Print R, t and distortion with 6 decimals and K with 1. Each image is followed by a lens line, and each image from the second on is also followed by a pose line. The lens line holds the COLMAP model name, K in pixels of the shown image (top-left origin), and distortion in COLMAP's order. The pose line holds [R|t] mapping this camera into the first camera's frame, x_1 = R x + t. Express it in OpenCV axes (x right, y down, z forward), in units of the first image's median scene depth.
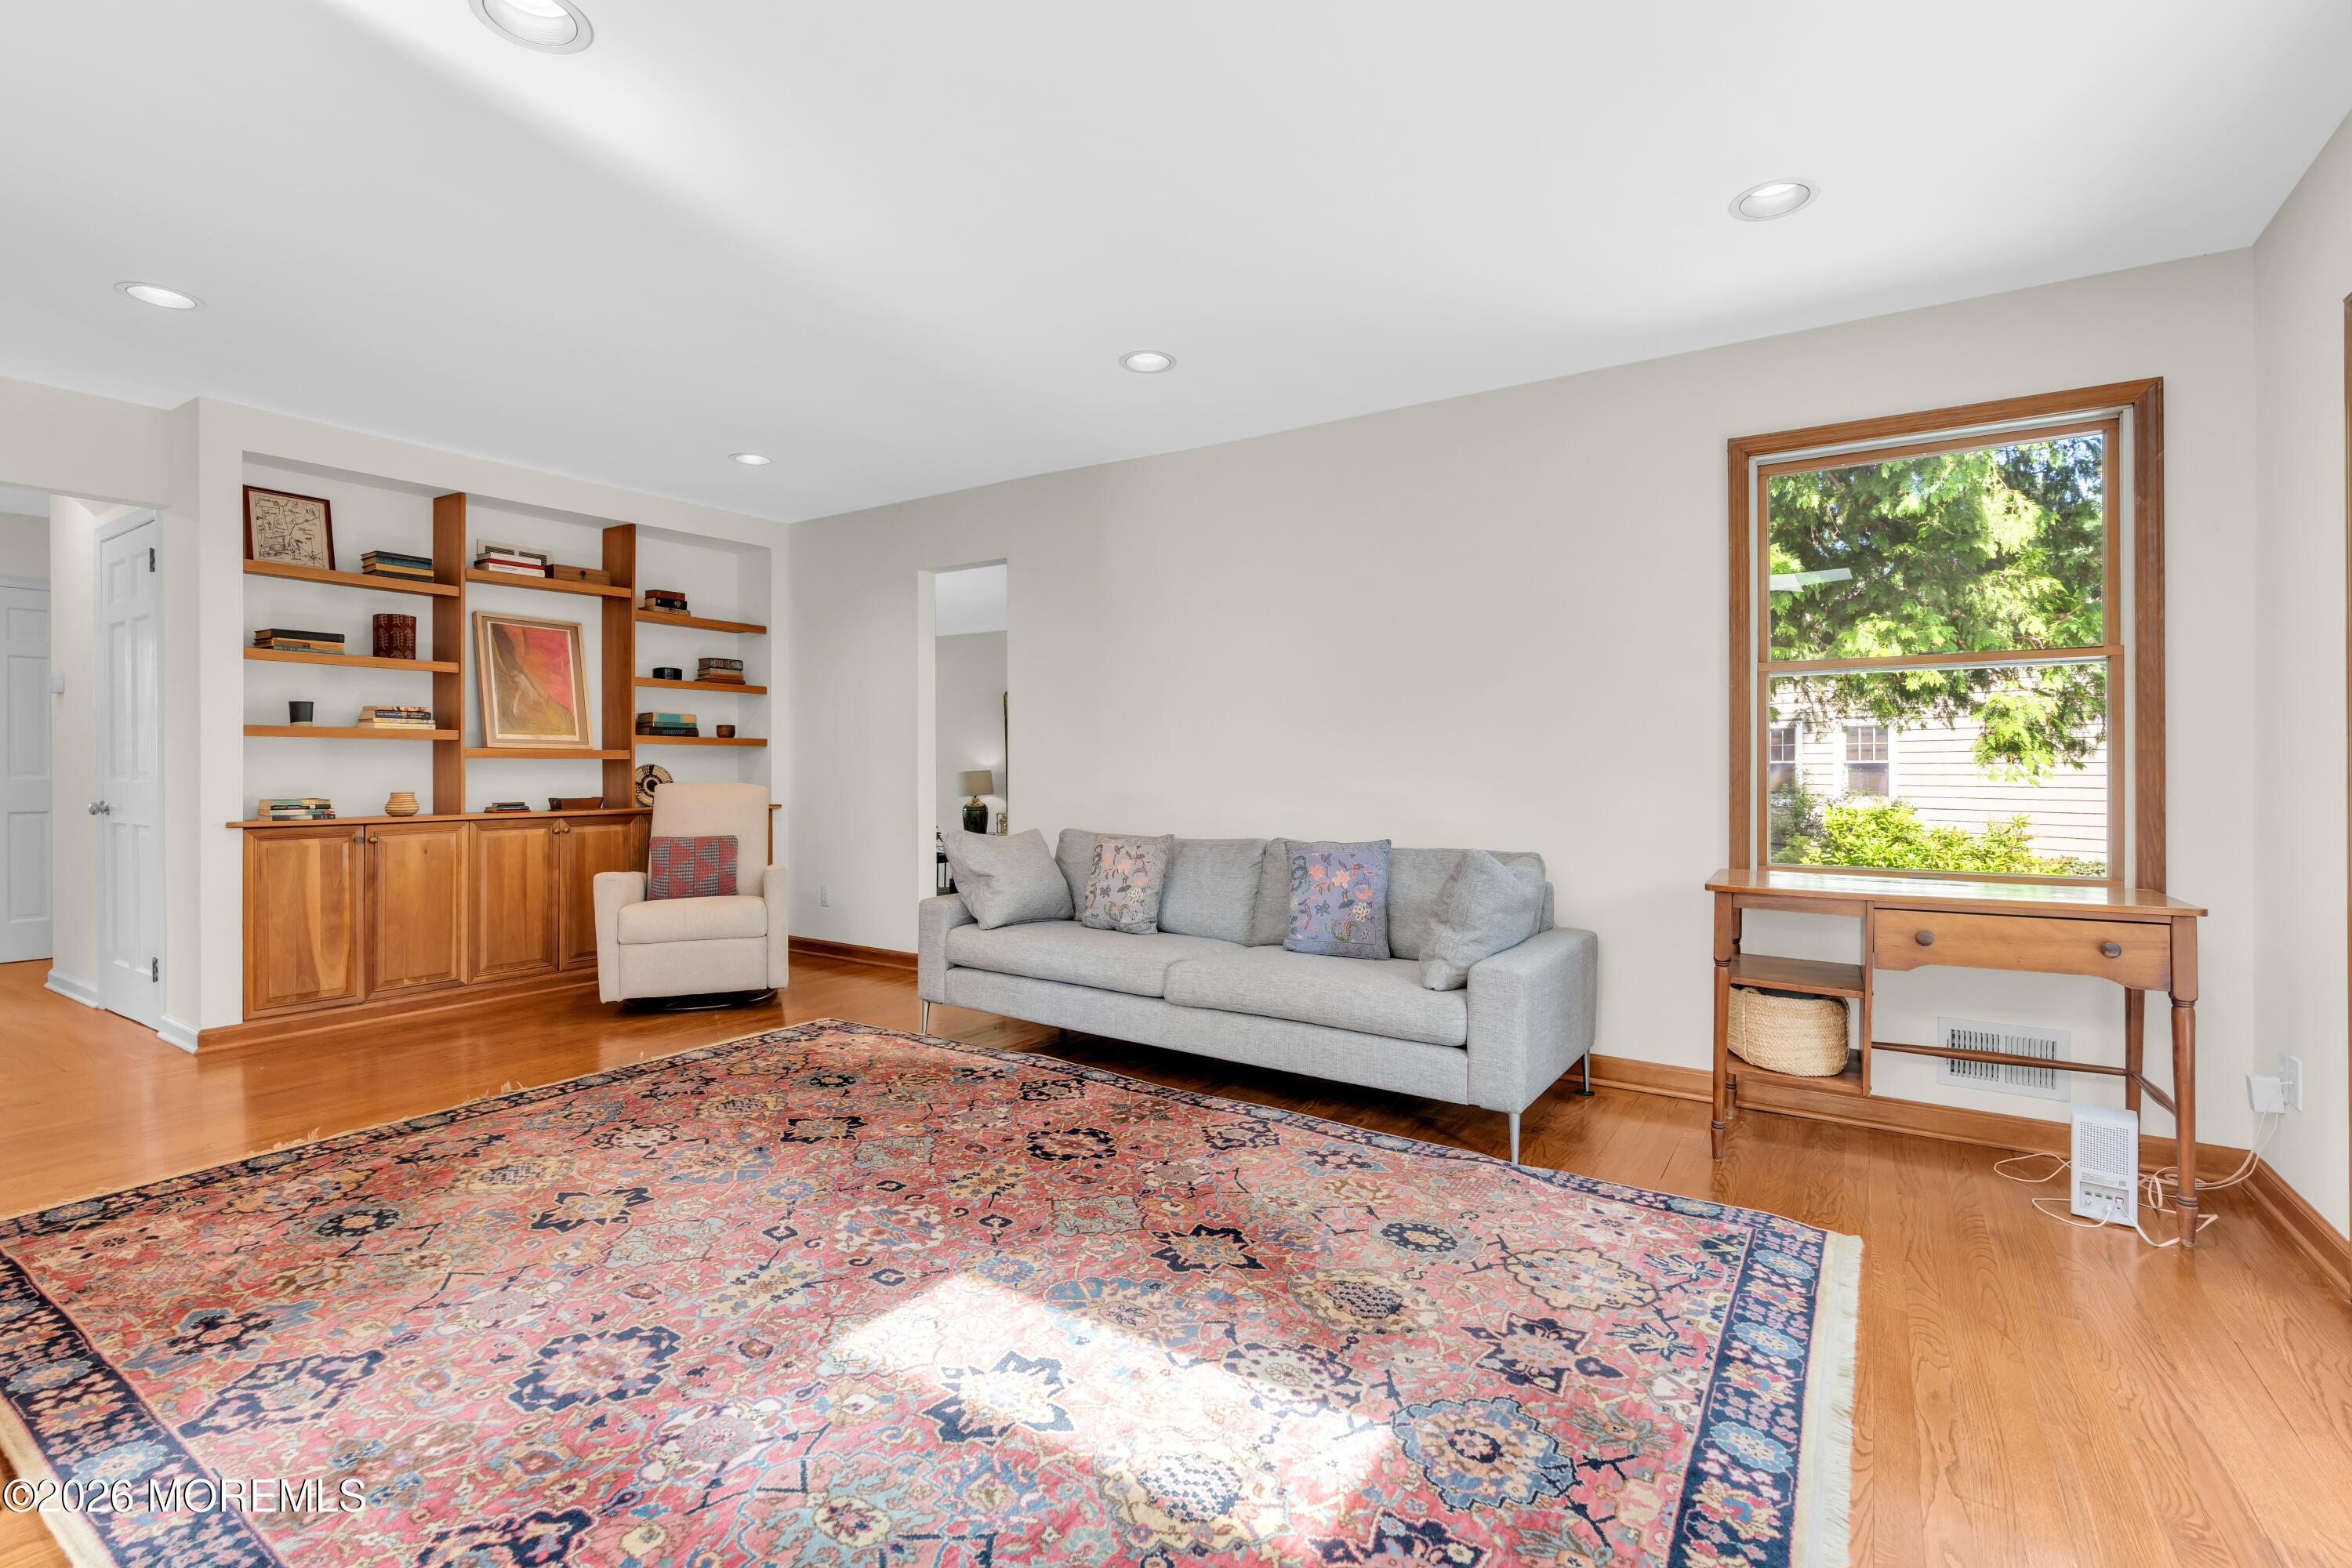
lens RADIAL K [[1060.1, 0, 1169.6], [0, 1060.1, 768.6], [0, 0, 1]] dist [-0.004829, 0.000014]
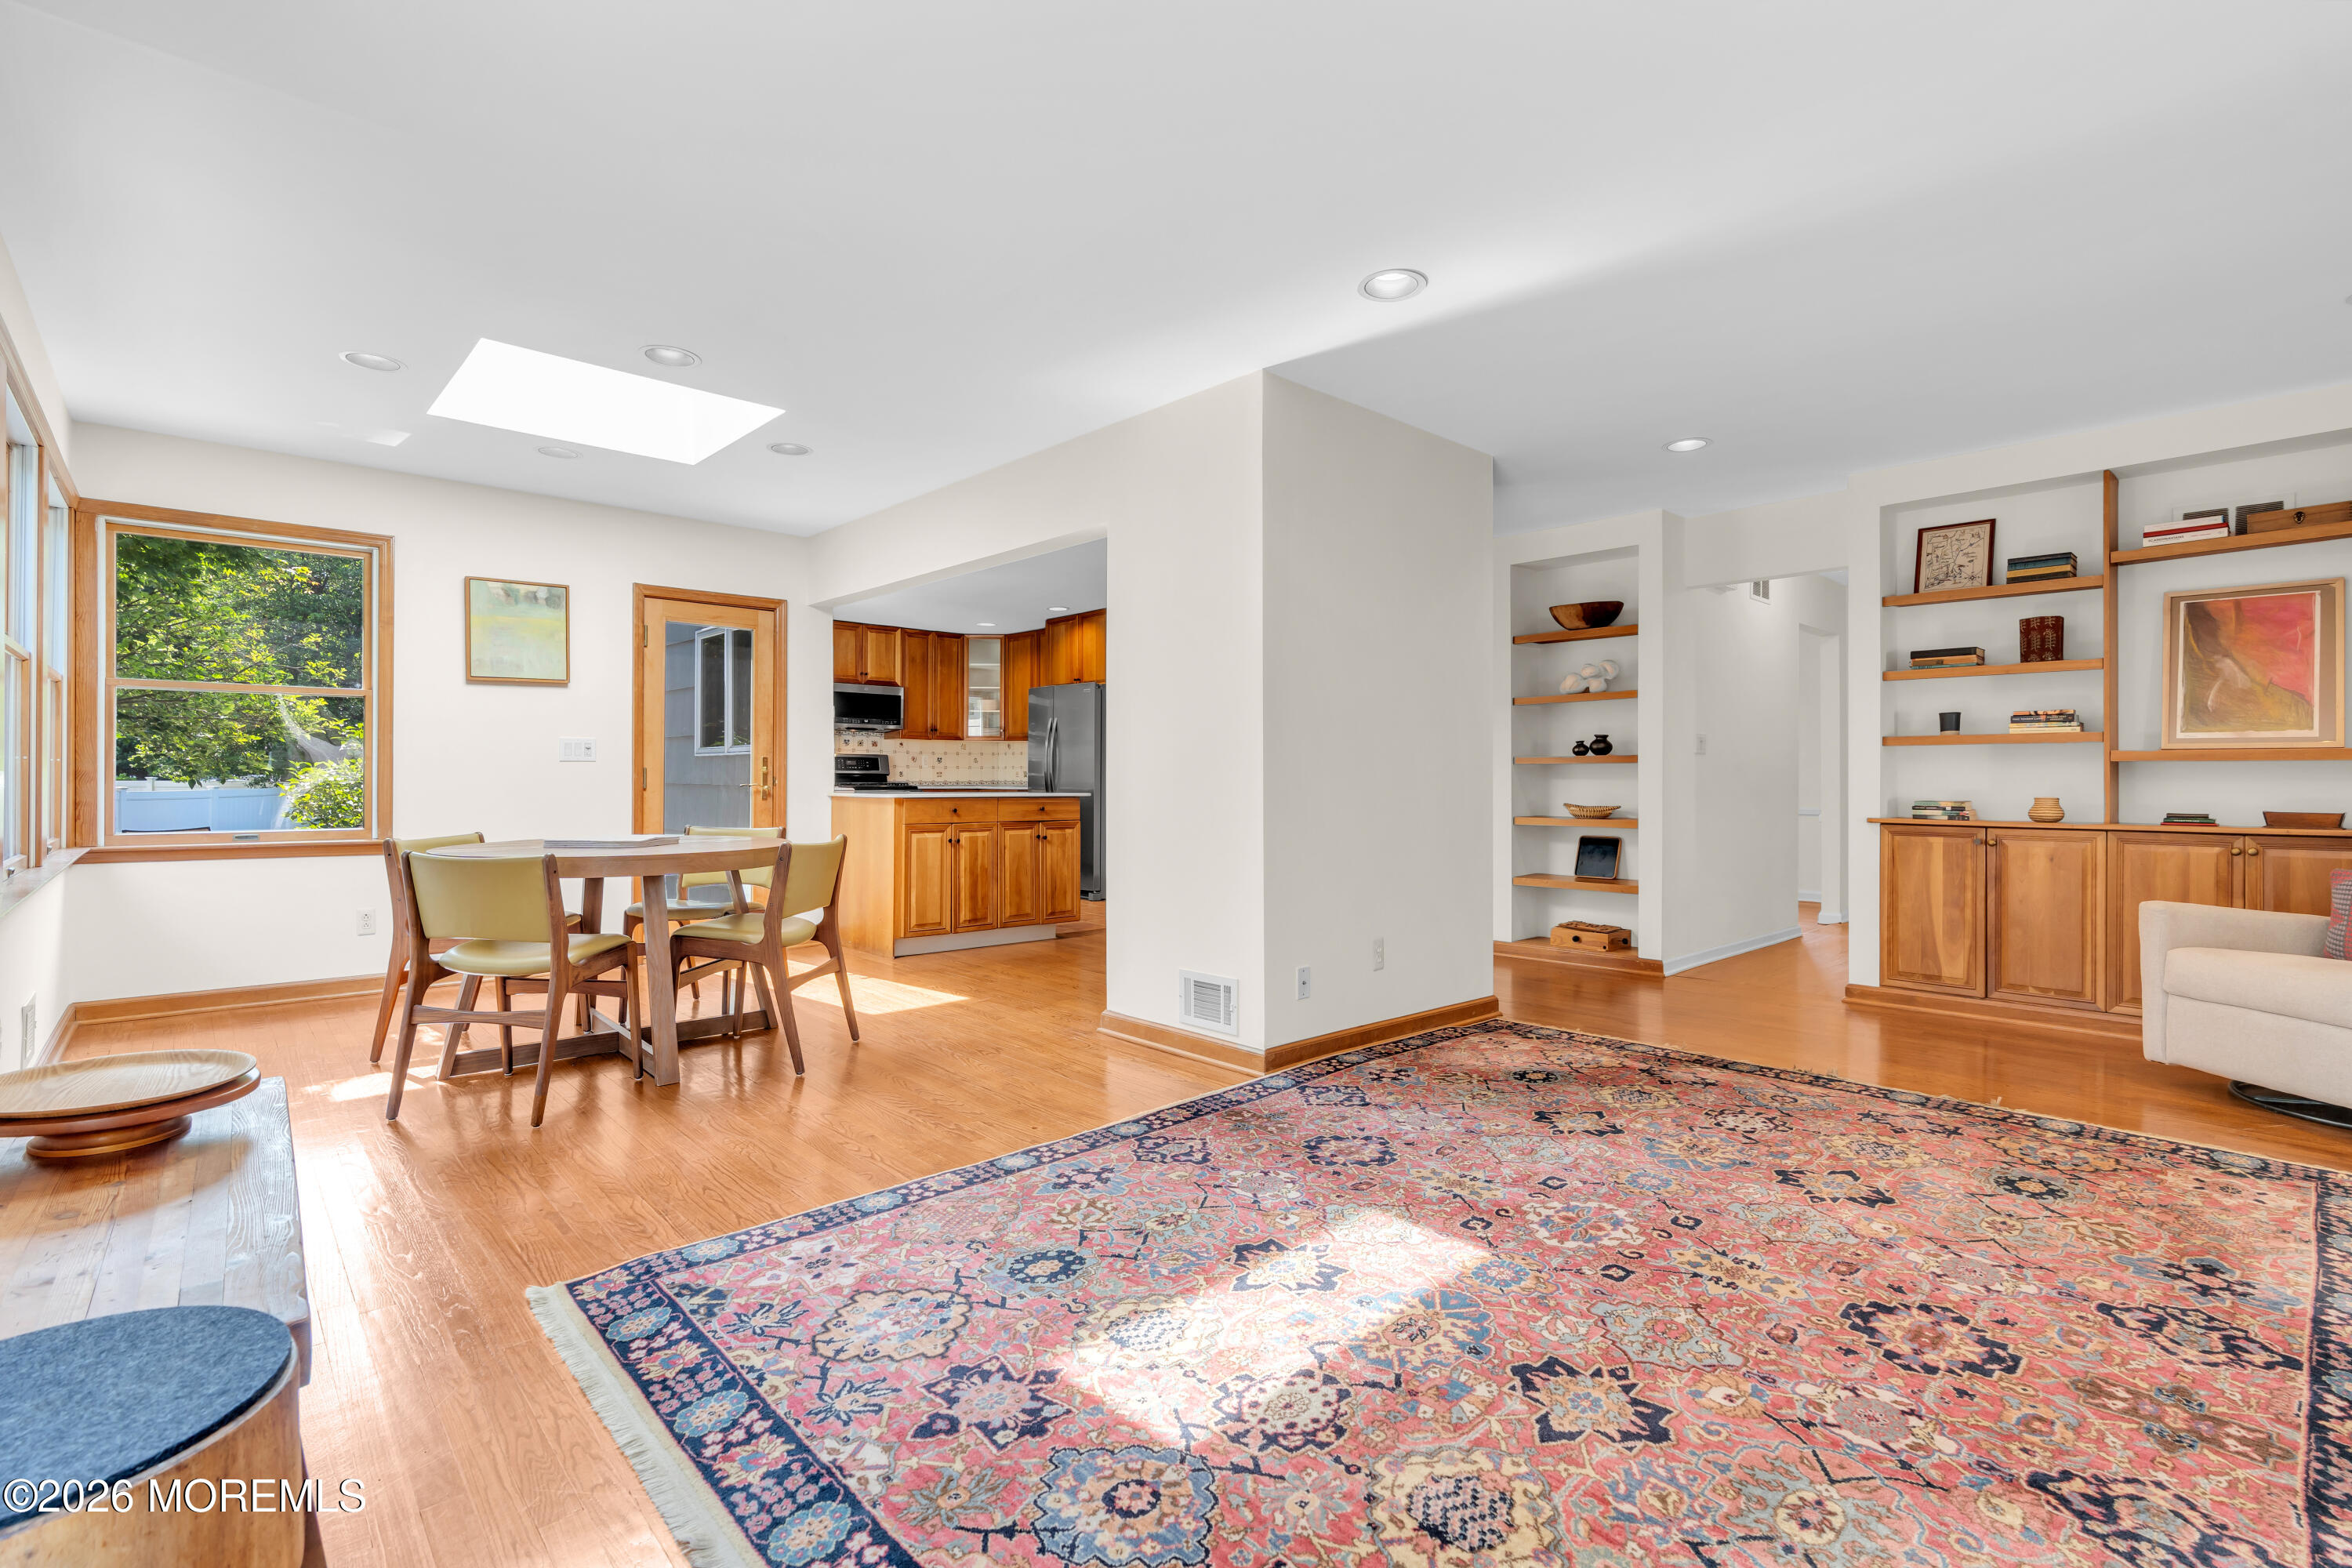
lens RADIAL K [[1065.6, 0, 1171.4], [0, 1065.6, 779.0], [0, 0, 1]] dist [-0.004089, 0.000520]
pose [[-0.241810, 0.000911, -0.970323, 0.651251], [-0.002566, 0.999995, 0.001578, 0.008636], [0.970320, 0.002872, -0.241806, 0.695655]]
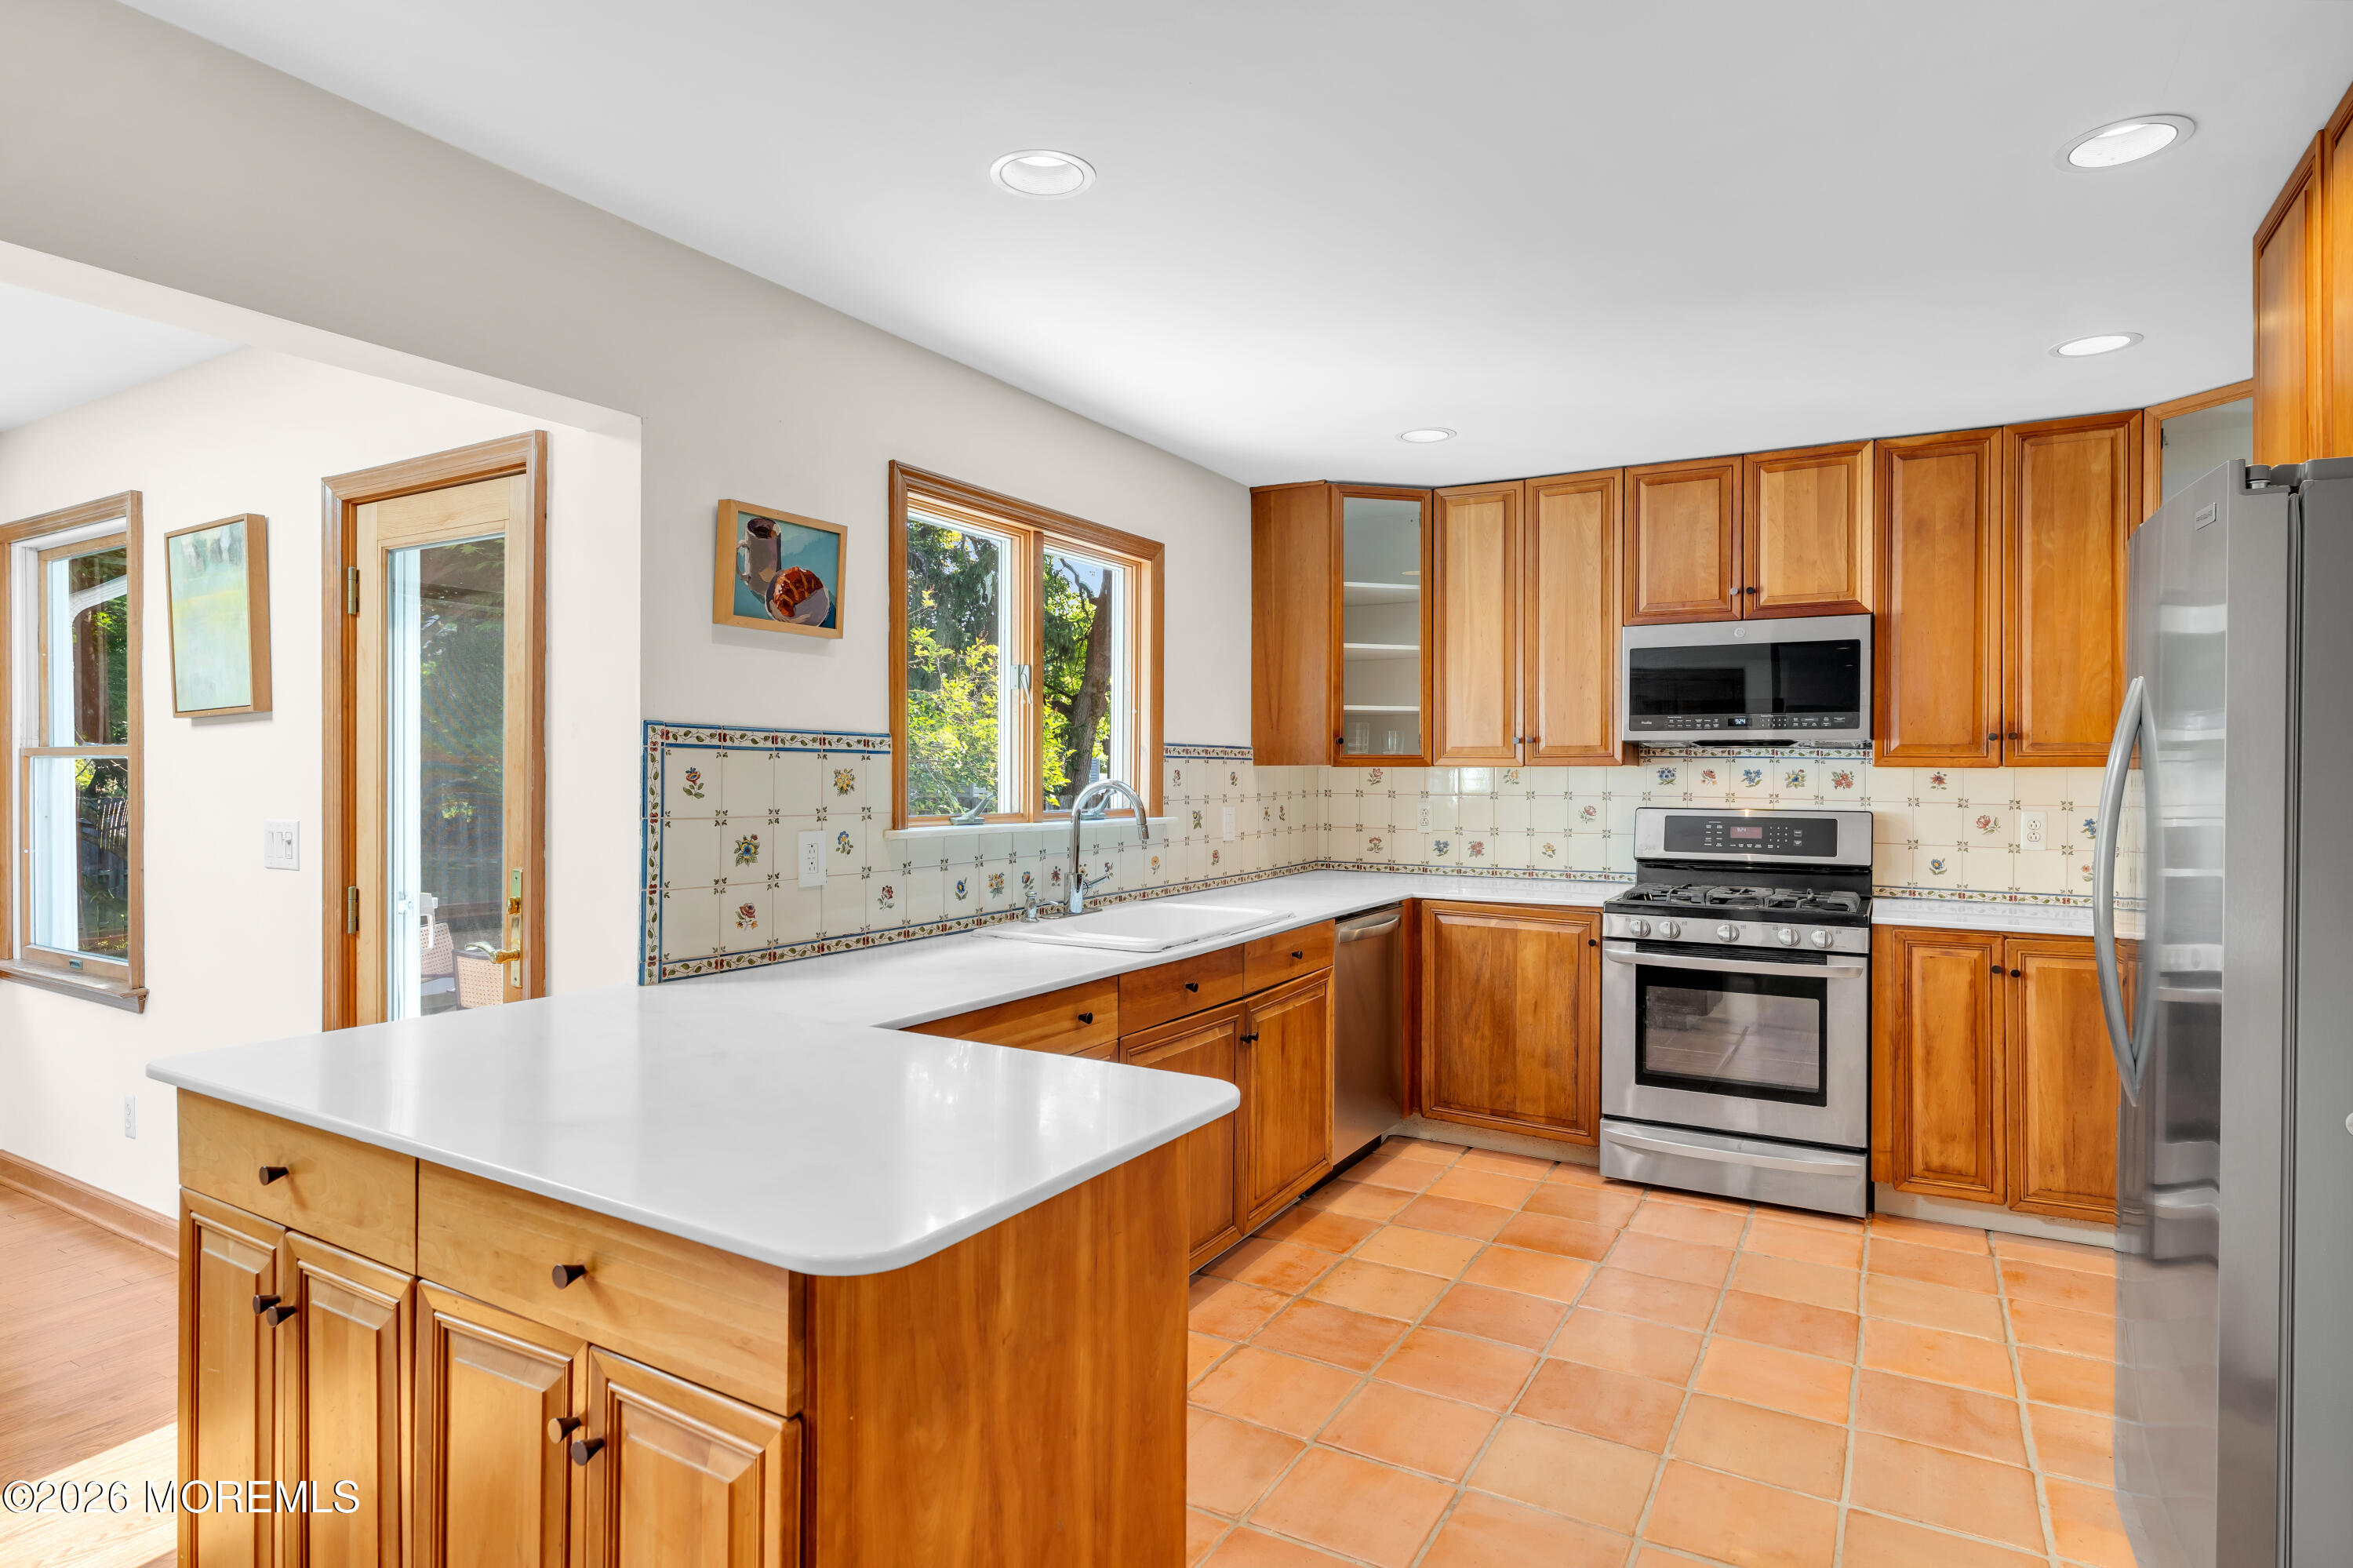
lens RADIAL K [[1259.1, 0, 1171.4], [0, 1259.1, 773.5], [0, 0, 1]] dist [-0.003320, -0.000384]
pose [[-0.998625, -0.004494, -0.052225, -1.616246], [-0.004509, 0.999990, 0.000183, -0.102037], [0.052223, 0.000418, -0.998635, 0.350263]]
